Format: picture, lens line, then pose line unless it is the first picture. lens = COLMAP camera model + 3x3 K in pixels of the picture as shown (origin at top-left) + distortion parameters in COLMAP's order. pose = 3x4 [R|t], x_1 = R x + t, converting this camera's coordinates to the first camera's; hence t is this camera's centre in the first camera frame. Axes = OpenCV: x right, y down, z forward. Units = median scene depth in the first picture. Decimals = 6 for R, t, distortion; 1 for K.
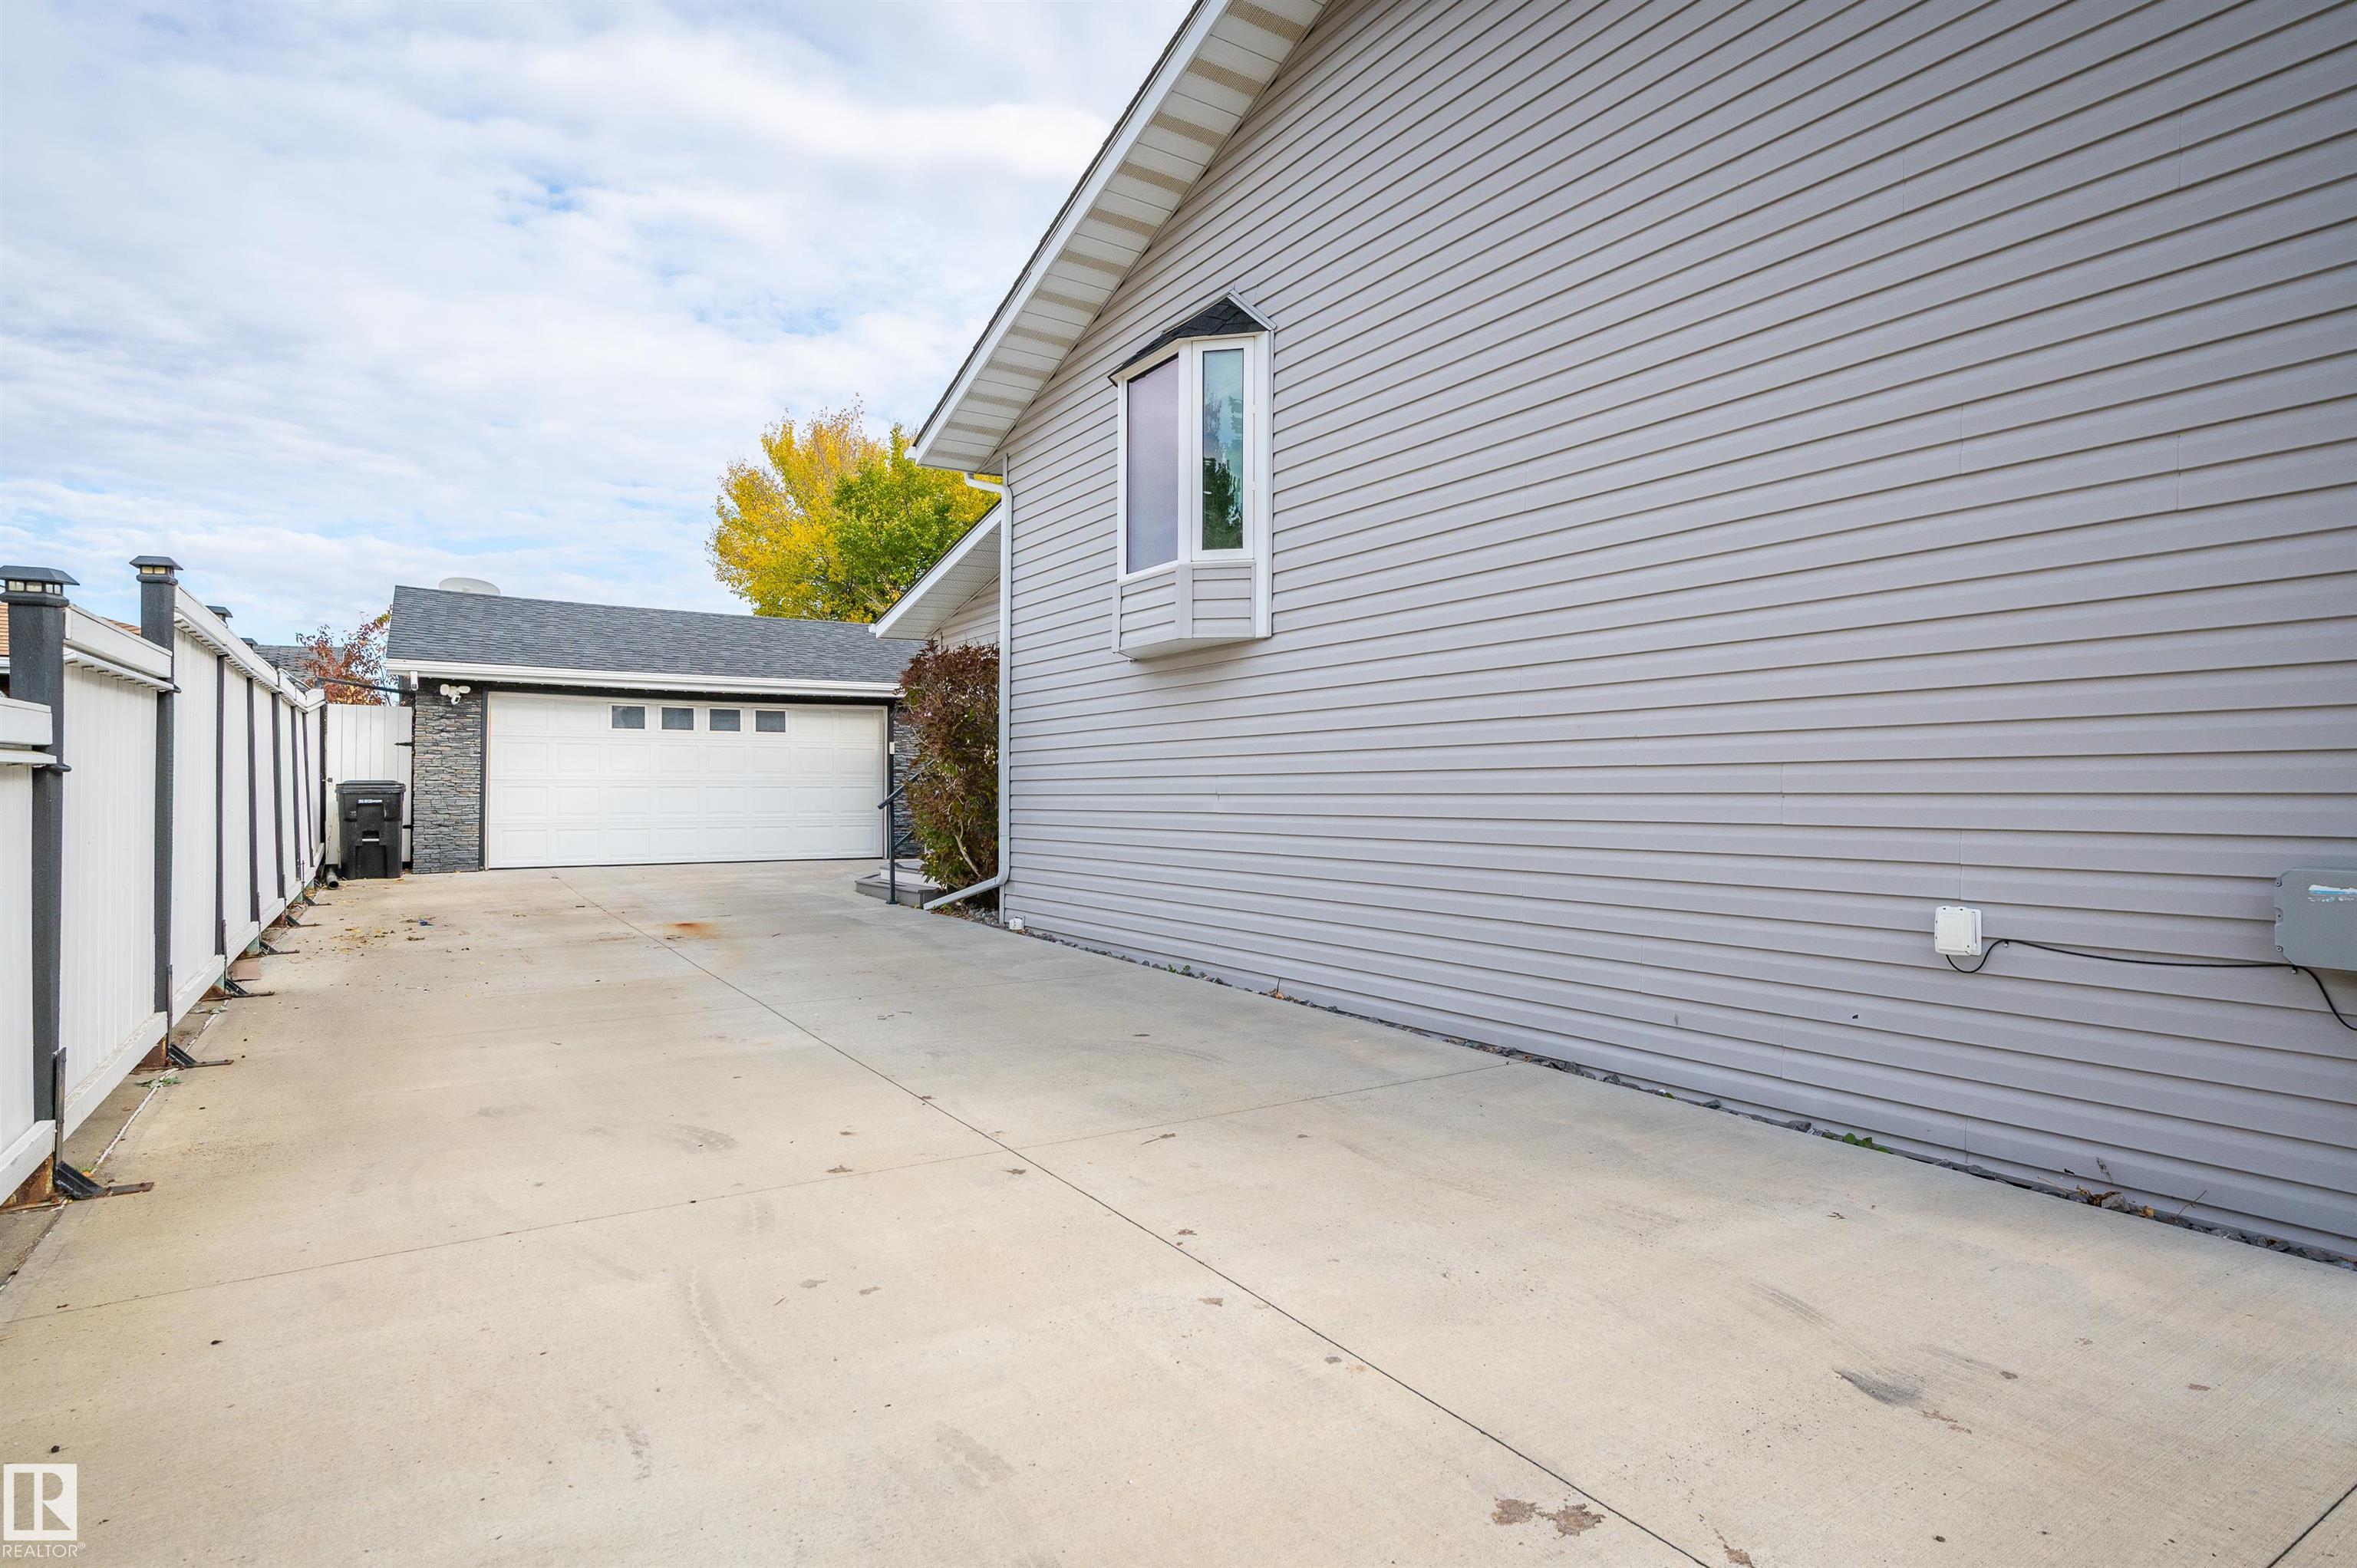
lens RADIAL K [[1237.2, 0, 1178.5], [0, 1237.2, 784.0], [0, 0, 1]] dist [-0.002416, -0.000005]
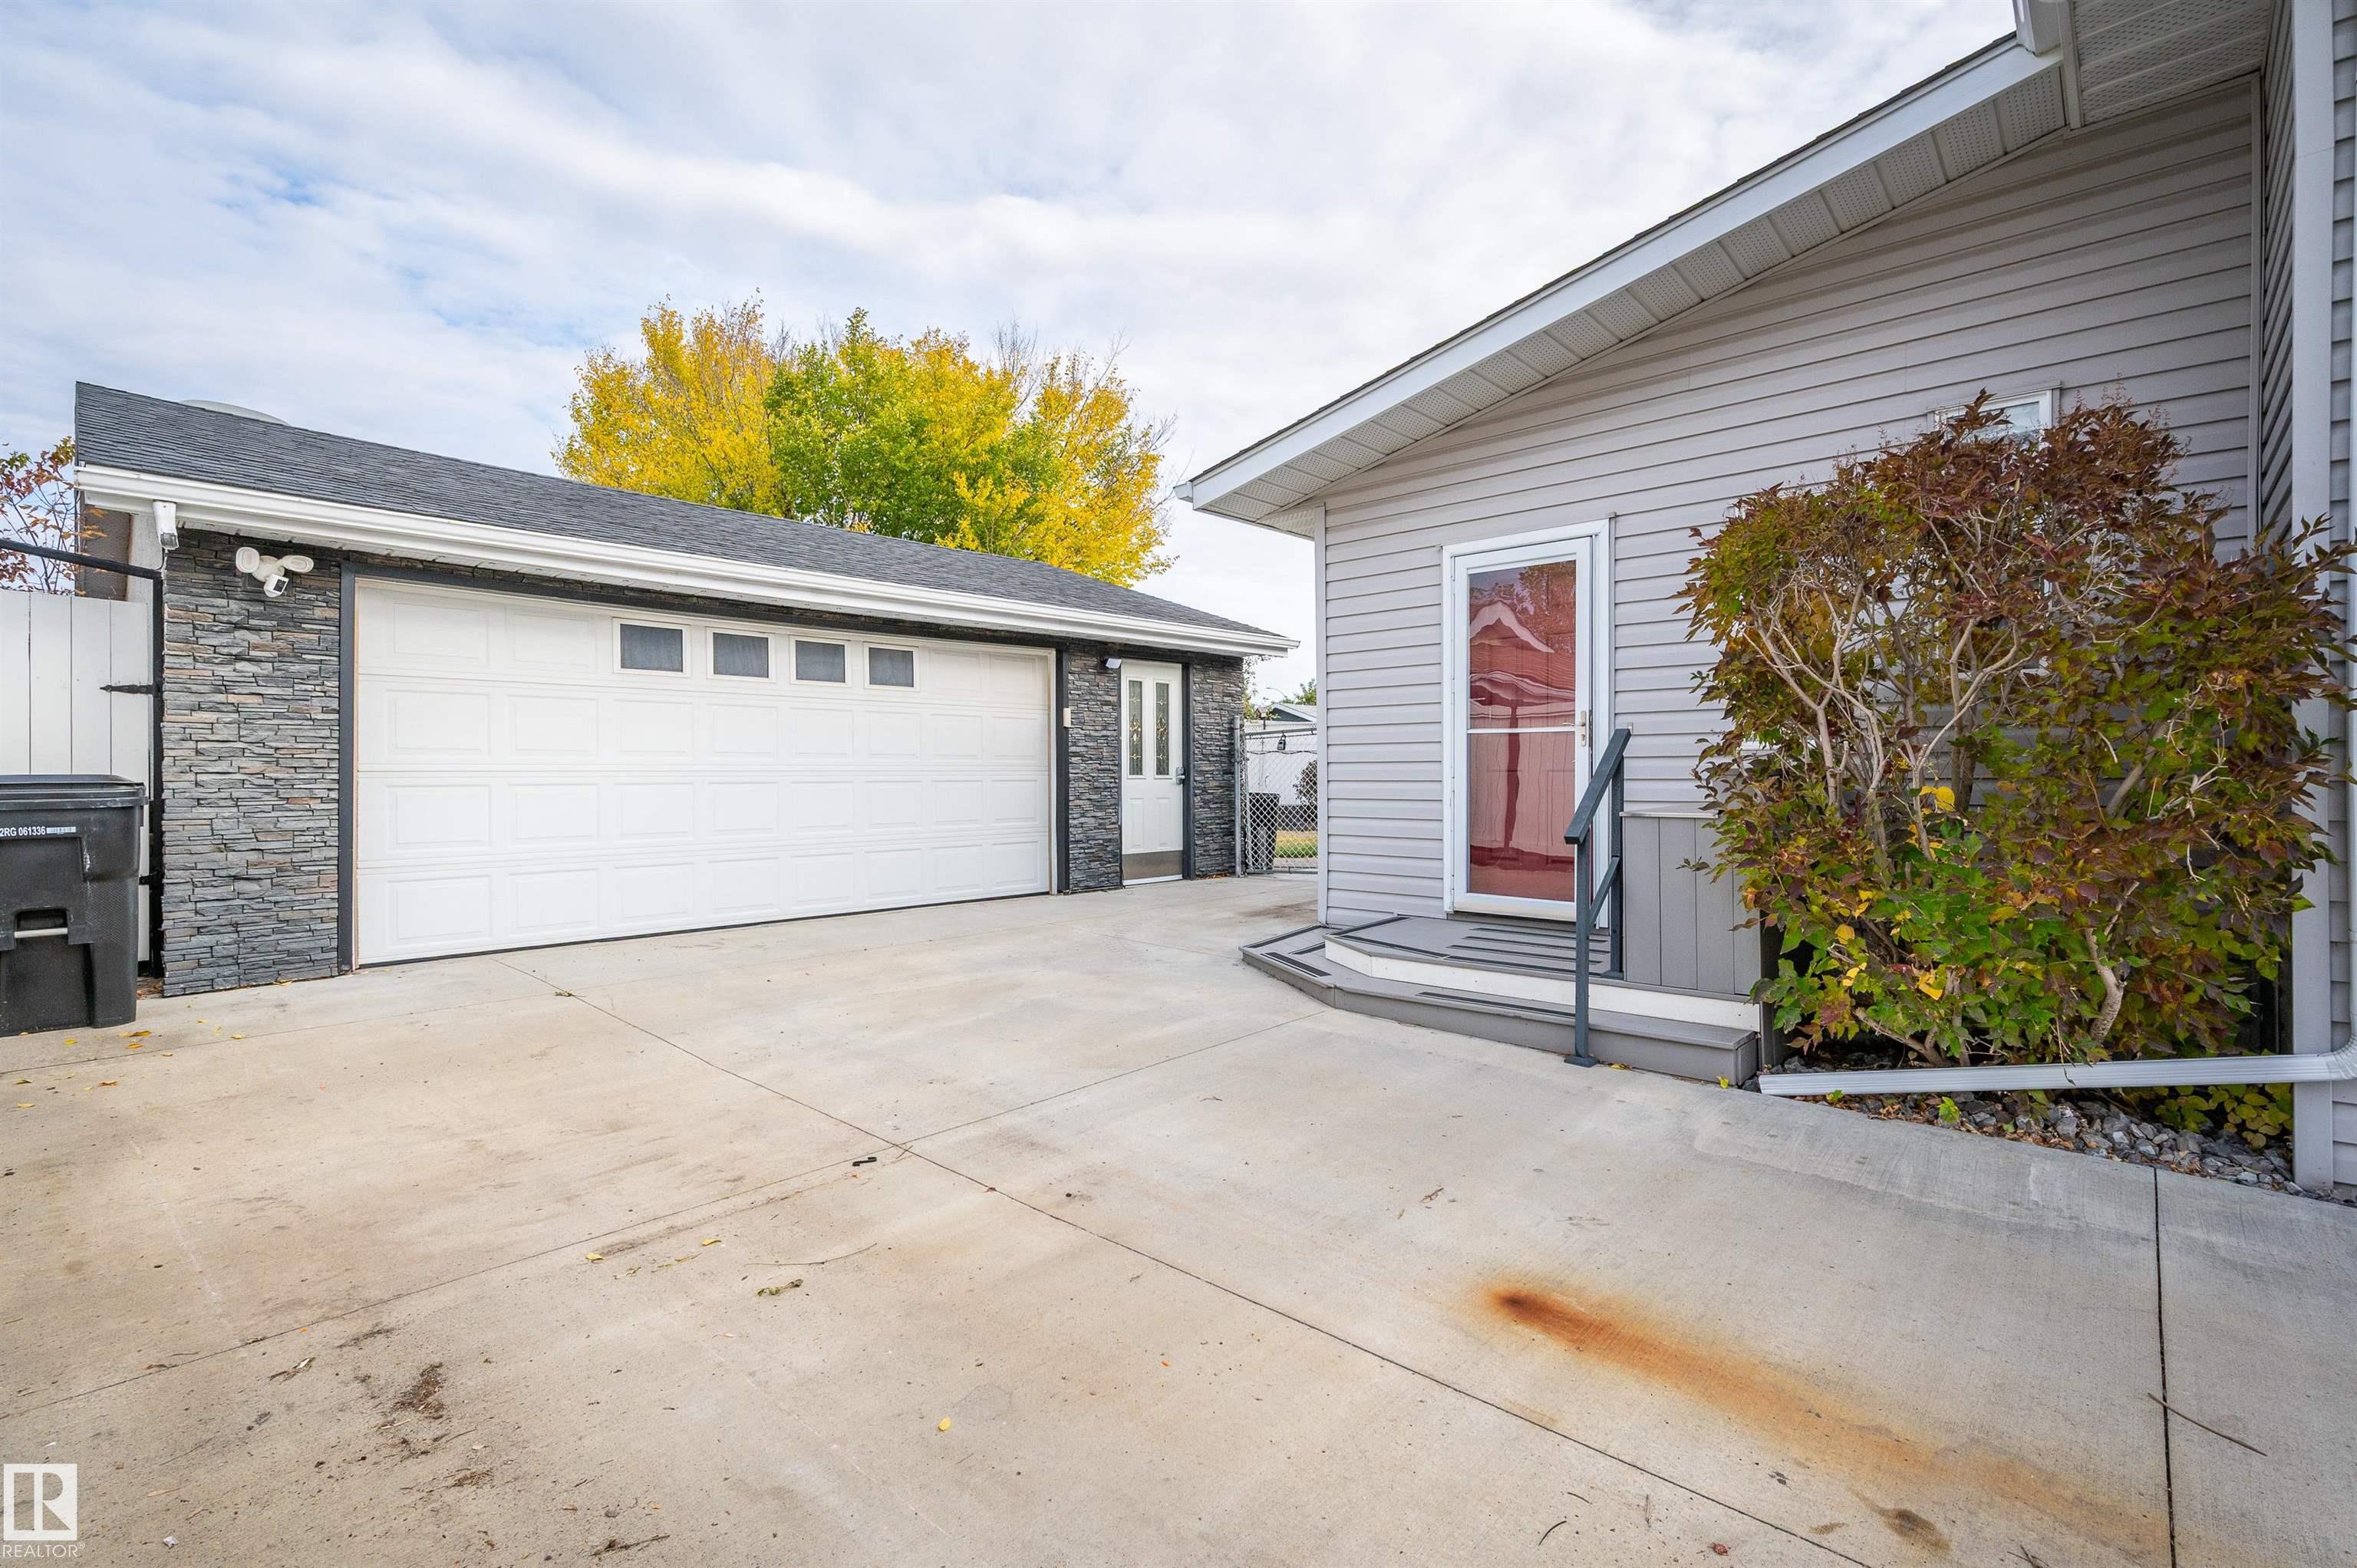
lens RADIAL K [[1068.0, 0, 1178.5], [0, 1068.0, 784.0], [0, 0, 1]] dist [-0.000448, -0.000373]
pose [[0.967928, -0.006033, 0.251157, -0.351107], [0.002692, 0.999903, 0.013646, -0.003129], [-0.251215, -0.012532, 0.967850, 0.525254]]
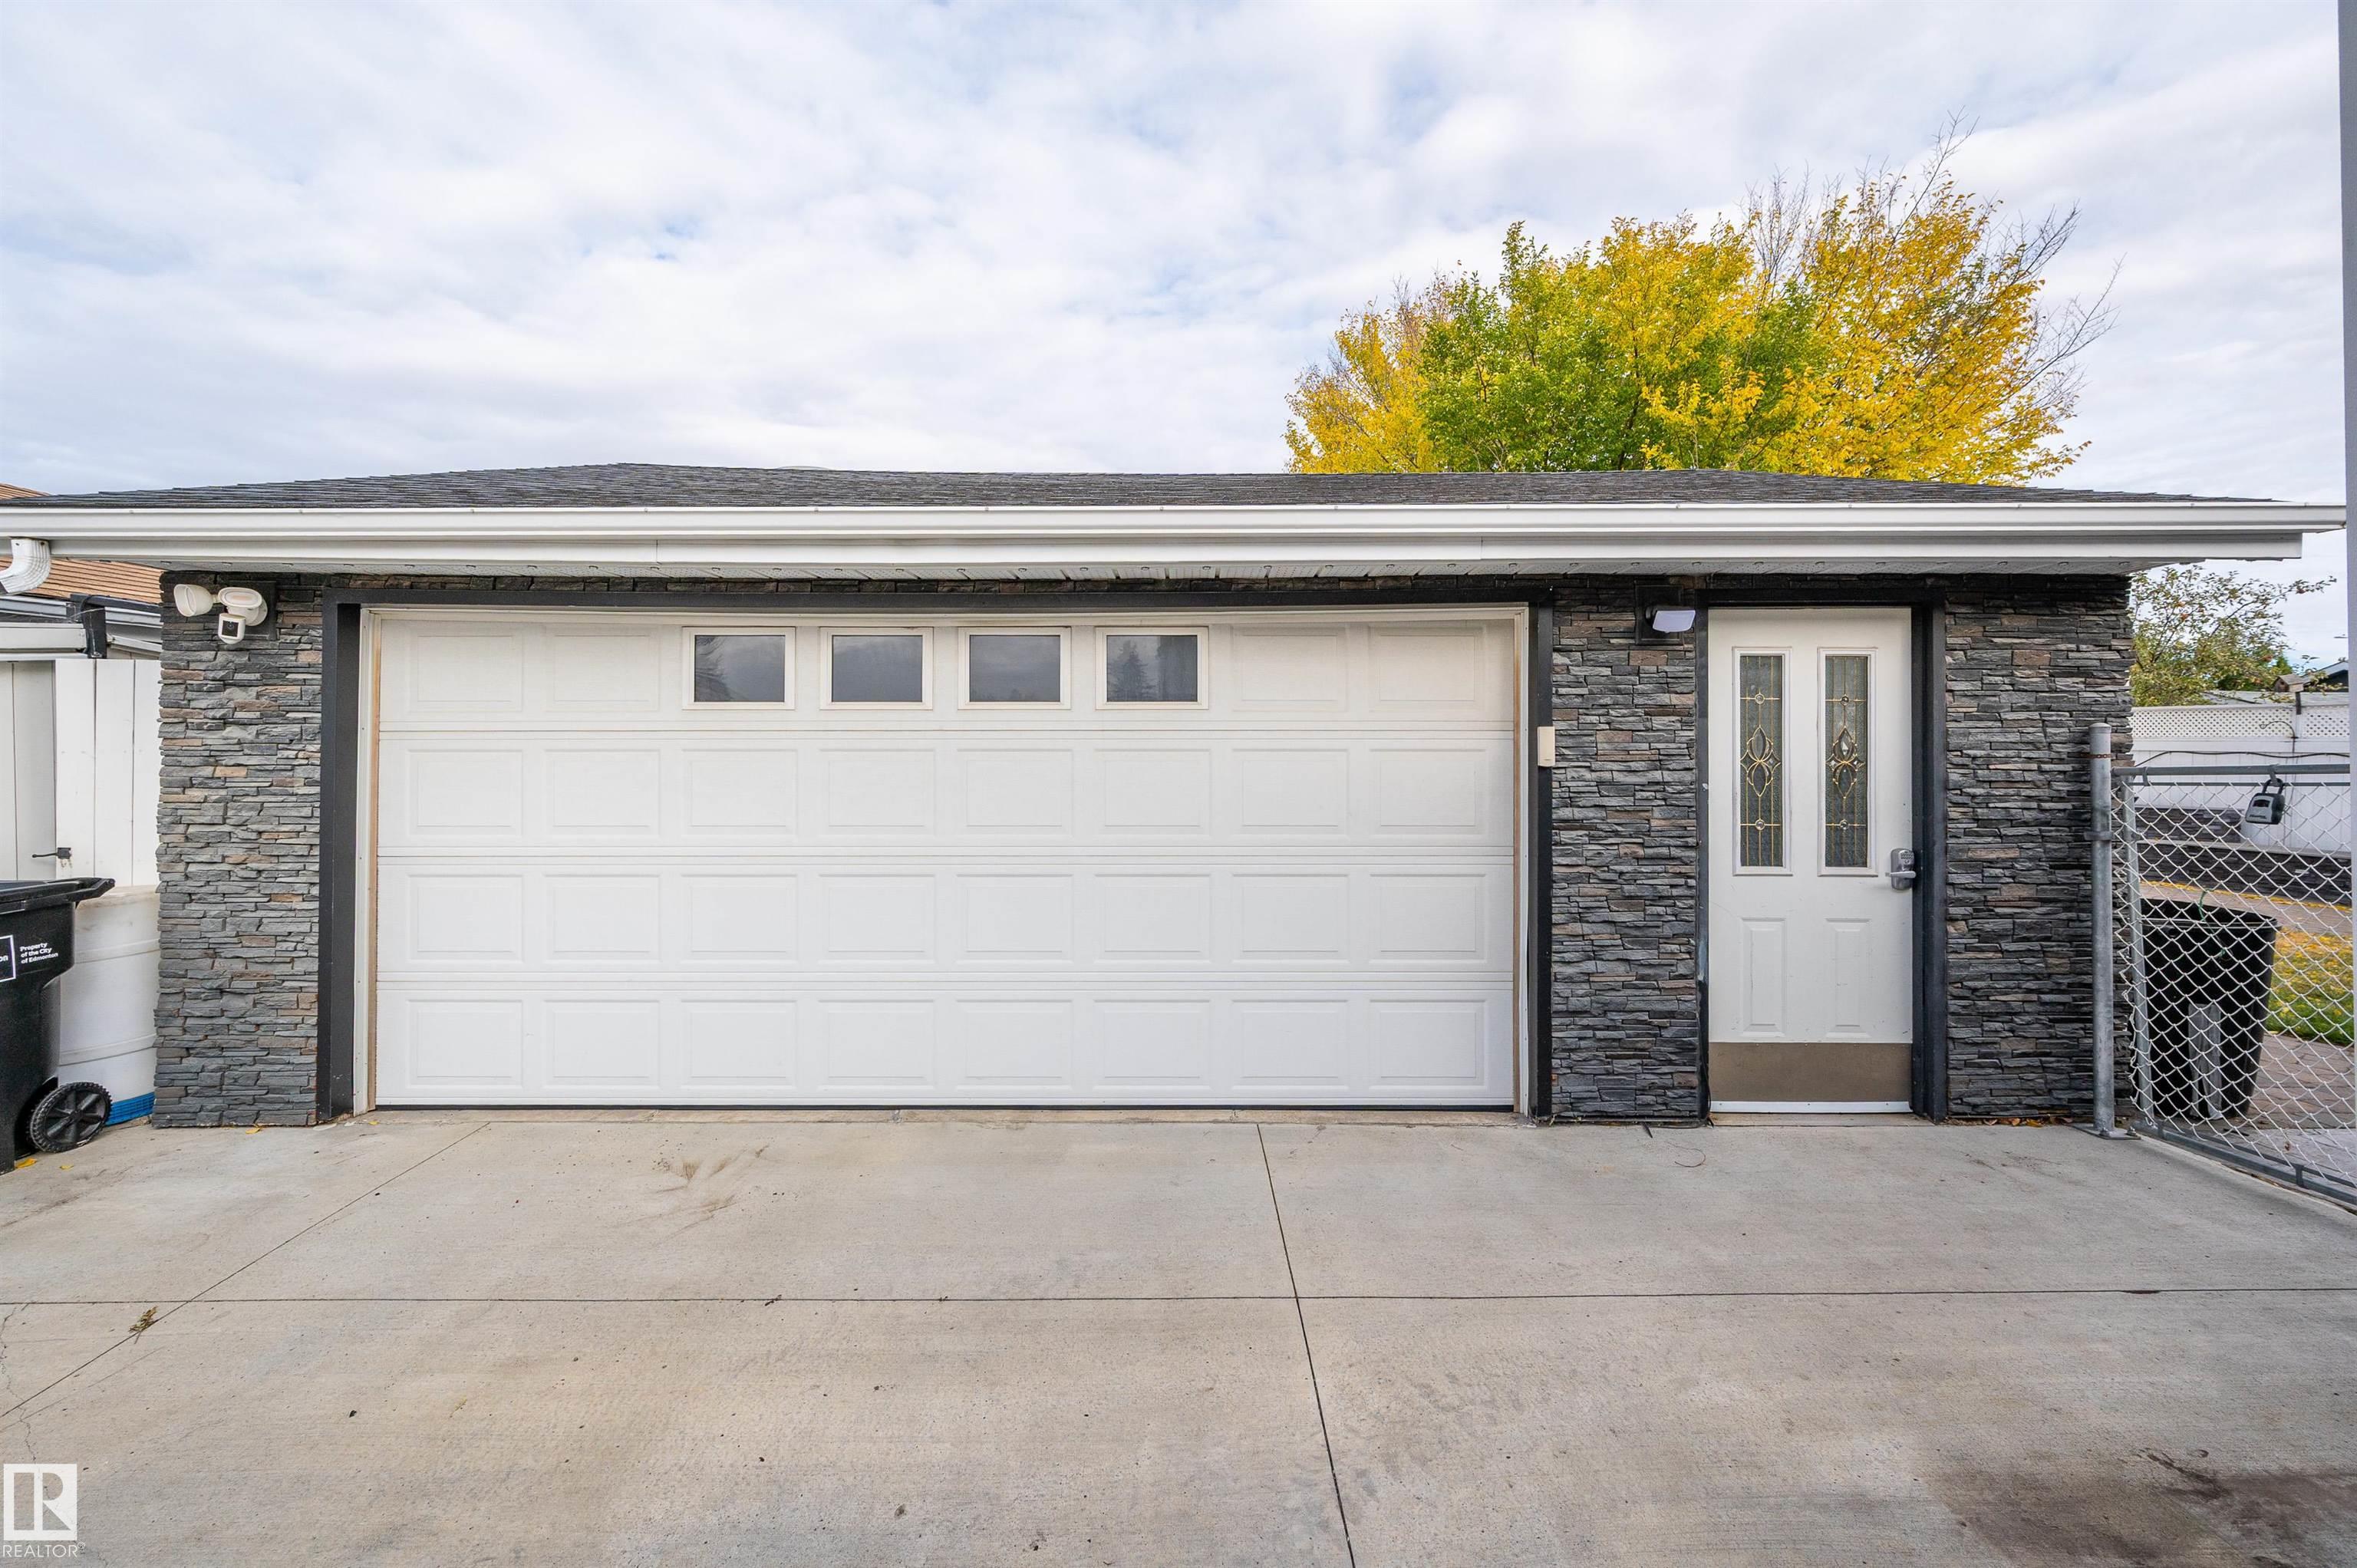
lens RADIAL K [[926.2, 0, 1179.6], [0, 926.2, 753.4], [0, 0, 1]] dist [0.001105, 0.000100]
pose [[0.849093, 0.001194, -0.528241, -0.213462], [0.003522, 0.999962, 0.007923, -0.033092], [0.528231, -0.008588, 0.849057, 0.865622]]
